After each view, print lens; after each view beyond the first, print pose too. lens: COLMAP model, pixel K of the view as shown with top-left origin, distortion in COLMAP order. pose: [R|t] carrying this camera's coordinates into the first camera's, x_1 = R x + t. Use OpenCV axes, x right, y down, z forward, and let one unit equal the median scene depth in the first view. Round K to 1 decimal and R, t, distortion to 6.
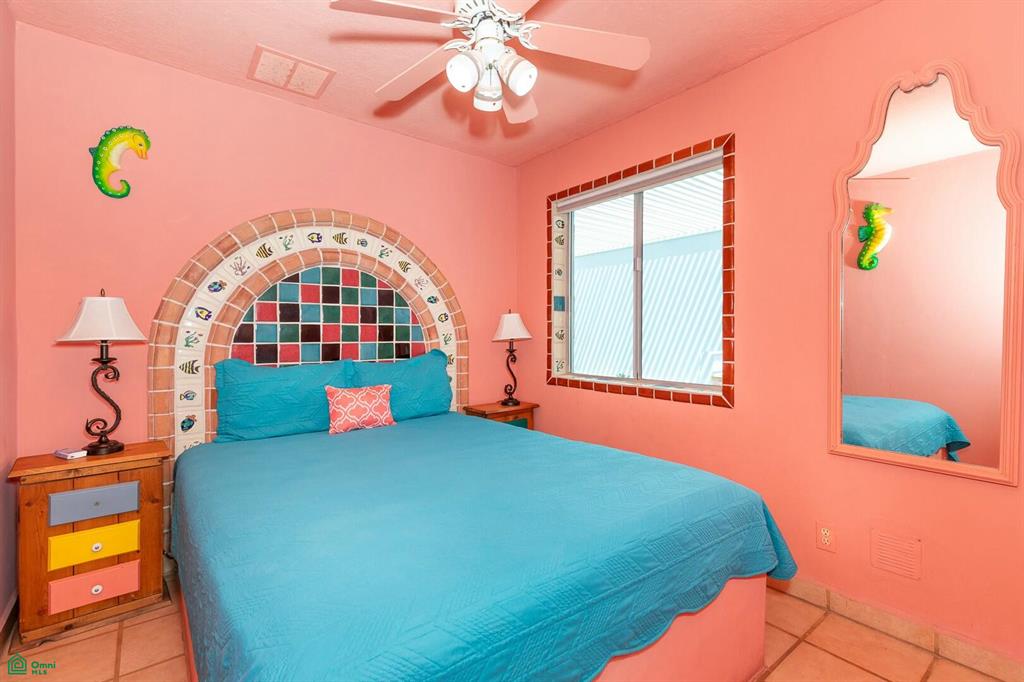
lens RADIAL K [[457.1, 0, 512.0], [0, 457.1, 341.0], [0, 0, 1]] dist [0.002640, 0.000243]
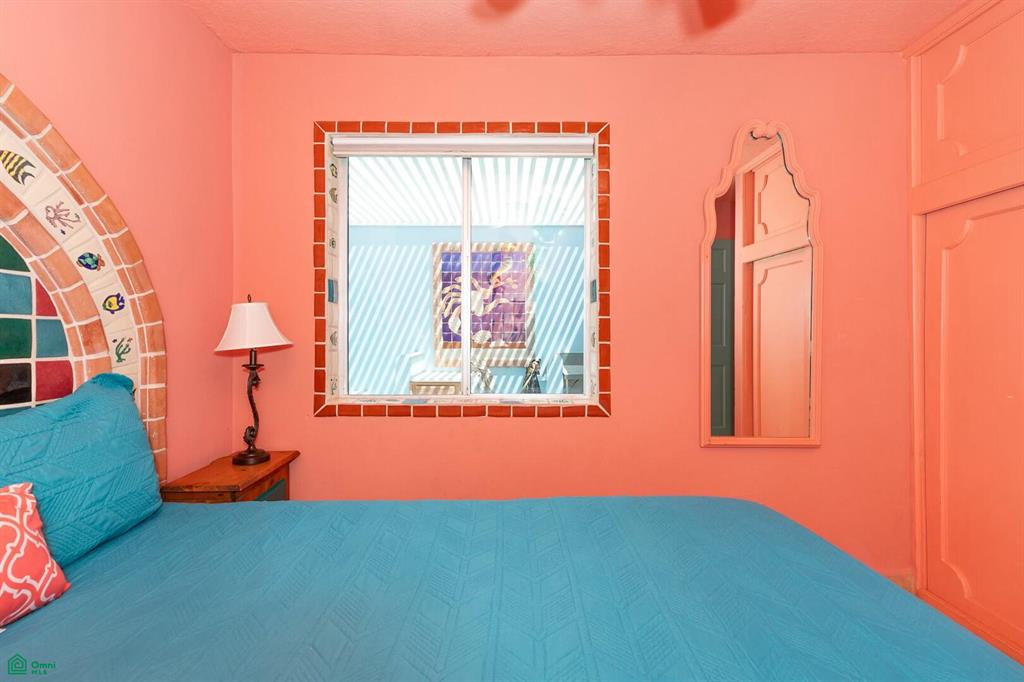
lens RADIAL K [[476.4, 0, 511.2], [0, 476.4, 335.7], [0, 0, 1]] dist [0.029682, 0.000292]
pose [[0.618190, -0.001688, 0.786027, -0.288056], [0.013060, 0.999882, -0.008124, -0.009551], [-0.785920, 0.015288, 0.618139, 0.388265]]
